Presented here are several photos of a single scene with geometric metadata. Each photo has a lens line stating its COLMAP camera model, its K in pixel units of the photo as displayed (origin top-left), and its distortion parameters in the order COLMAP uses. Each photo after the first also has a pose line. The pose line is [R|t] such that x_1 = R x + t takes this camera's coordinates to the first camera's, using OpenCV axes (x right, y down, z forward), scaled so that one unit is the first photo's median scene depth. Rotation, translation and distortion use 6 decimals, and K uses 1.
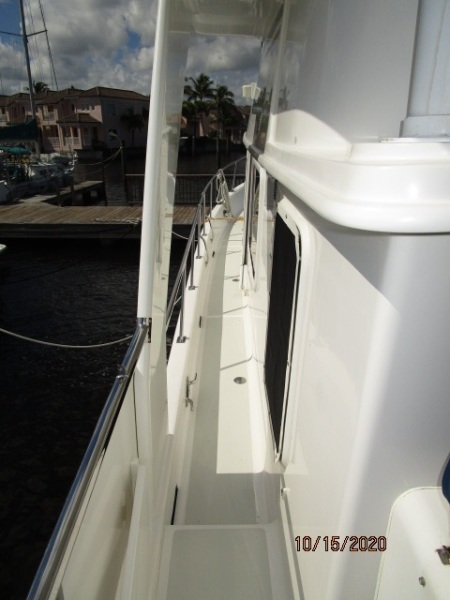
lens RADIAL K [[425.2, 0, 225.0], [0, 425.2, 300.0], [0, 0, 1]] dist [-0.017203, 0.001030]
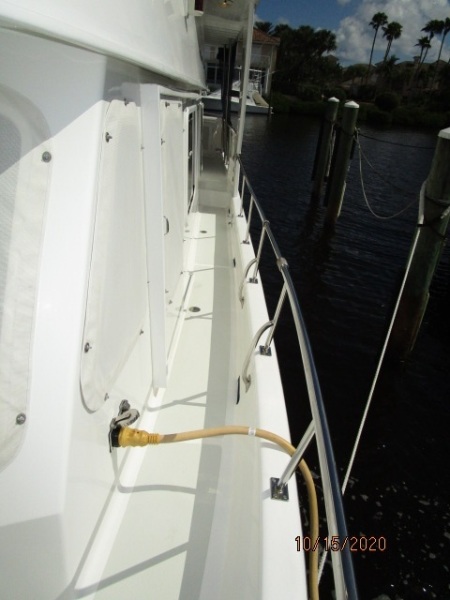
lens RADIAL K [[425.2, 0, 225.0], [0, 425.2, 300.0], [0, 0, 1]] dist [-0.017203, 0.001030]
pose [[-0.993804, -0.086877, -0.069319, 0.031962], [-0.109242, 0.648668, 0.753190, -0.677227], [-0.020470, 0.756097, -0.654140, 1.731201]]
